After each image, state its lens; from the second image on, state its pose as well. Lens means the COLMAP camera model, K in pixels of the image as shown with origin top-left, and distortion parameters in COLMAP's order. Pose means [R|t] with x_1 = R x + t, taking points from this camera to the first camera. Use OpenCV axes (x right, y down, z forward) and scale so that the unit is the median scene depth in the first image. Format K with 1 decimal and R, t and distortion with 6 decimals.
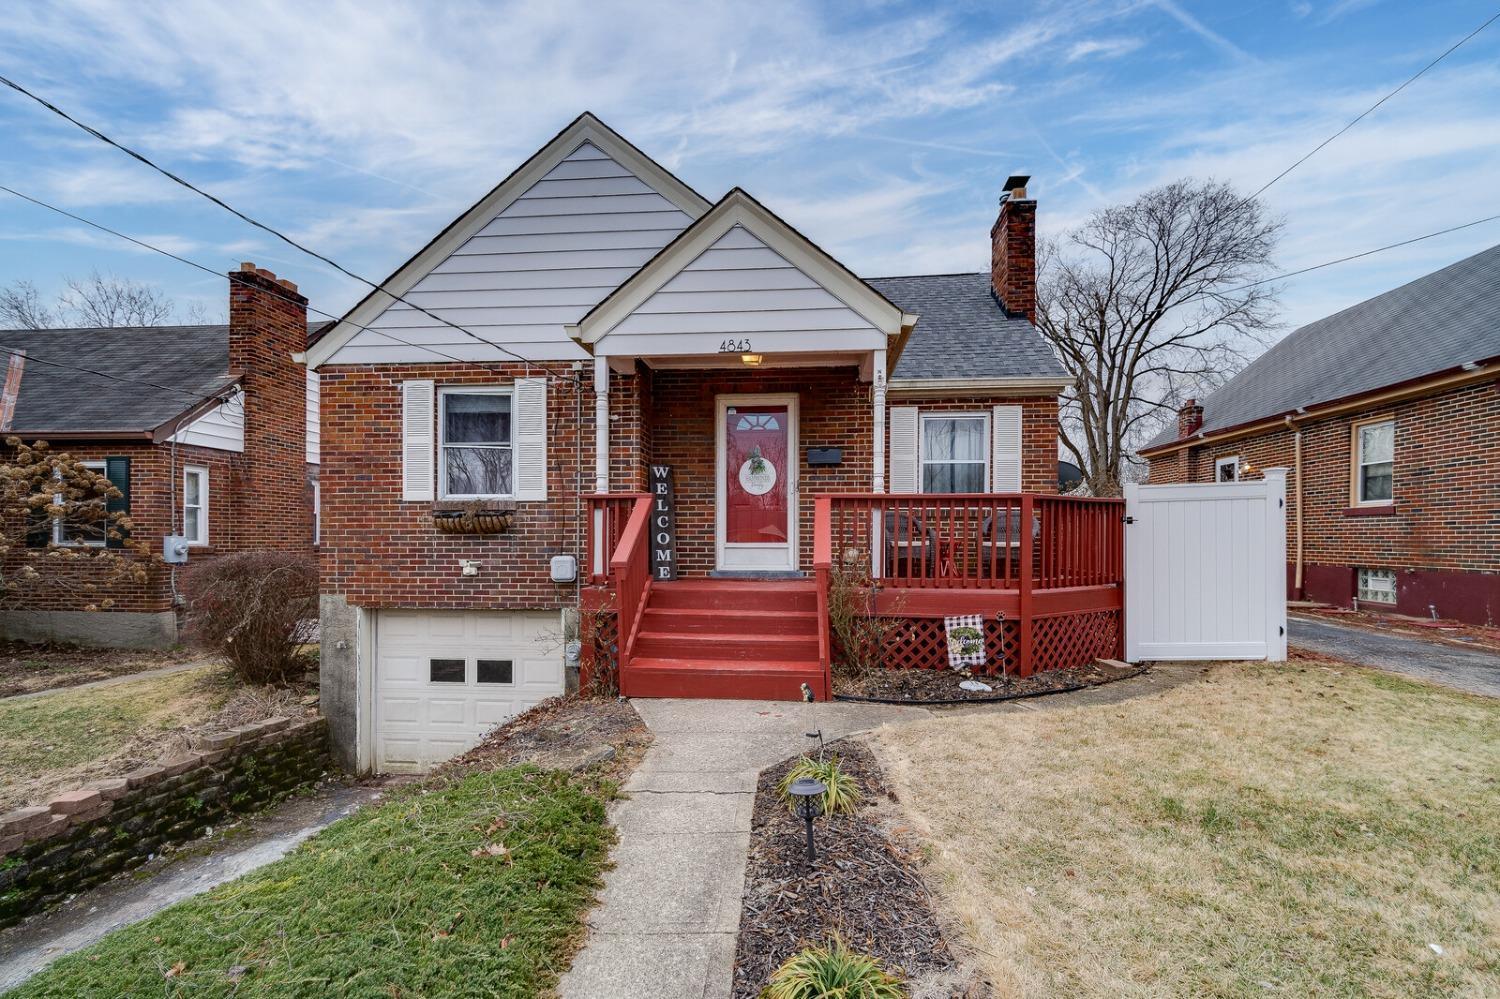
lens RADIAL K [[678.0, 0, 751.1], [0, 678.0, 547.5], [0, 0, 1]] dist [0.003579, 0.000636]
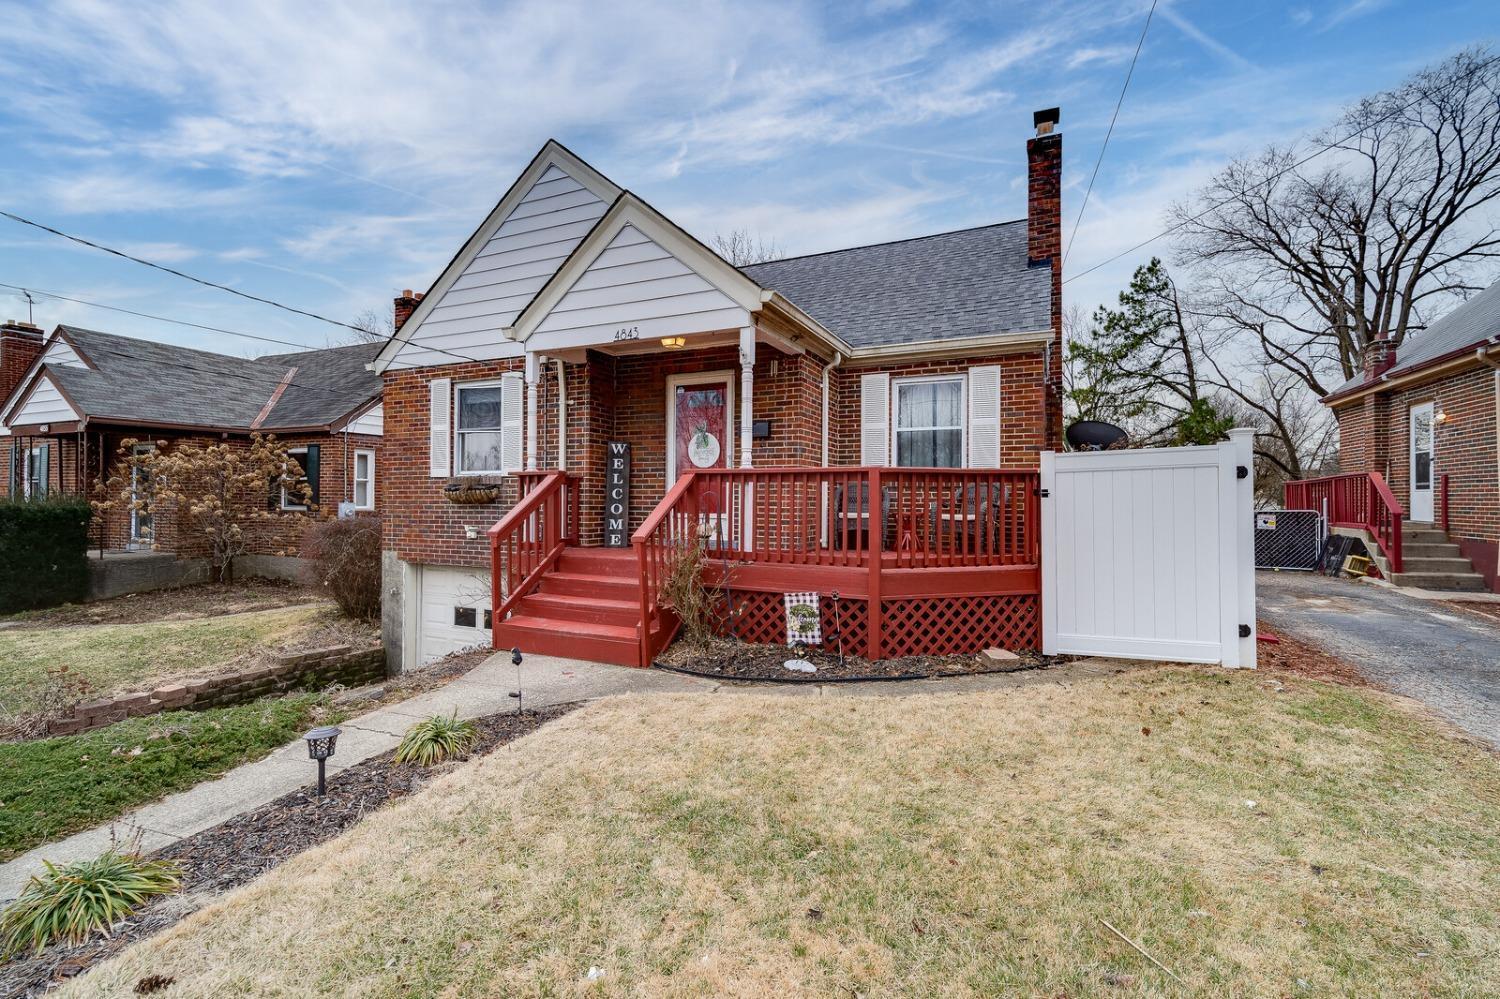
lens RADIAL K [[660.8, 0, 750.0], [0, 660.8, 499.5], [0, 0, 1]] dist [0.005455, 0.000135]
pose [[0.942850, 0.002524, -0.333208, 0.434815], [-0.007088, 0.999897, -0.012482, -0.016689], [0.333142, 0.014130, 0.942771, 0.057072]]
